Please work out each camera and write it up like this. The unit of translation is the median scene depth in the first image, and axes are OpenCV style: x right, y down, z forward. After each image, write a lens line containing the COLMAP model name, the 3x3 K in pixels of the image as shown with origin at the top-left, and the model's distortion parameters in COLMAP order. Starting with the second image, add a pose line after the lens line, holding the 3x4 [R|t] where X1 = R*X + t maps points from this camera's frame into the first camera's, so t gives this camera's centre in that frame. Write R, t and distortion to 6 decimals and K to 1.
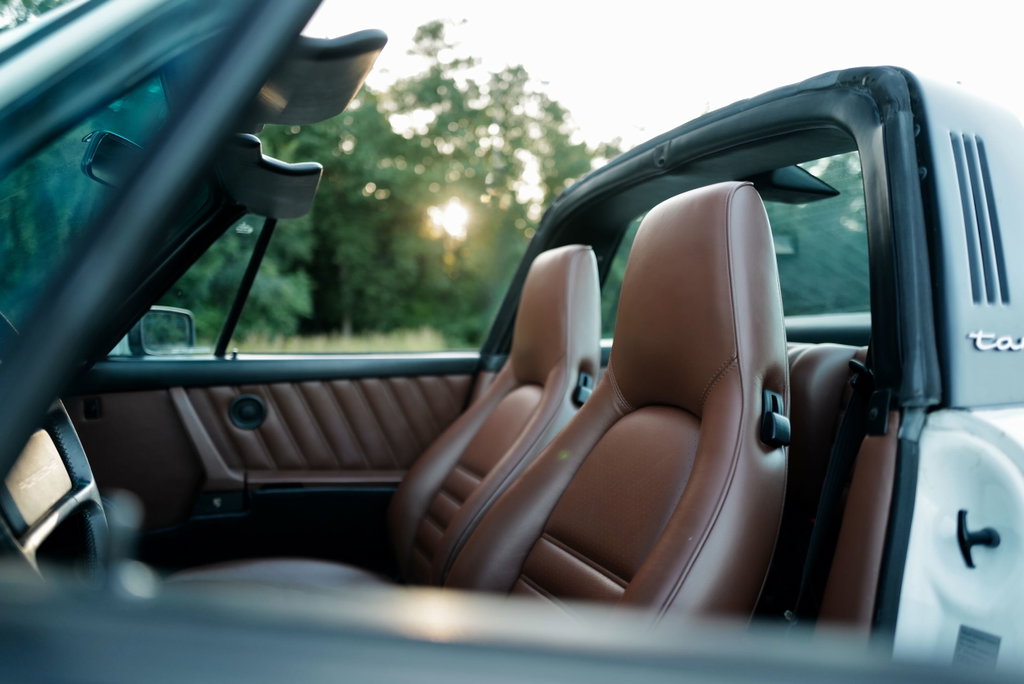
lens RADIAL K [[787.8, 0, 512.0], [0, 787.8, 342.0], [0, 0, 1]] dist [-0.015319, -0.000191]
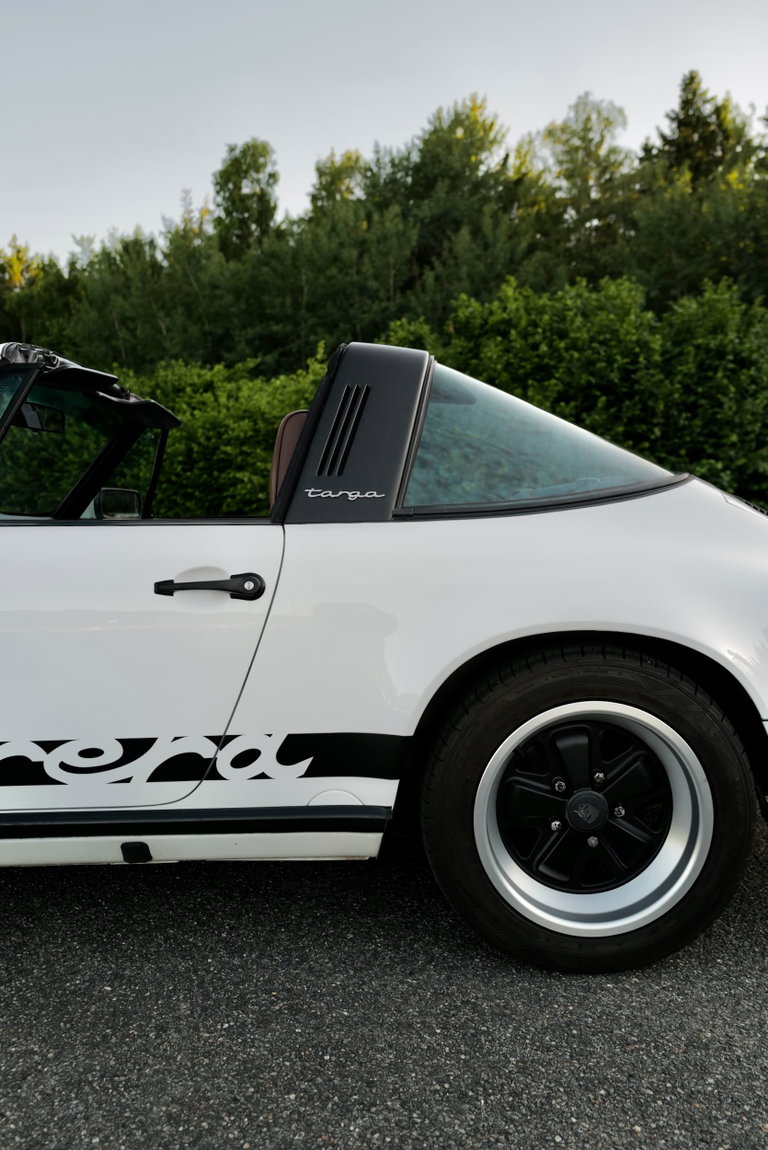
lens RADIAL K [[891.6, 0, 384.0], [0, 891.6, 575.0], [0, 0, 1]] dist [-0.023643, 0.000691]
pose [[0.941548, 0.010690, -0.336708, 0.676754], [0.007519, 0.998581, 0.052730, 0.039347], [0.336794, -0.052179, 0.940132, -0.508568]]
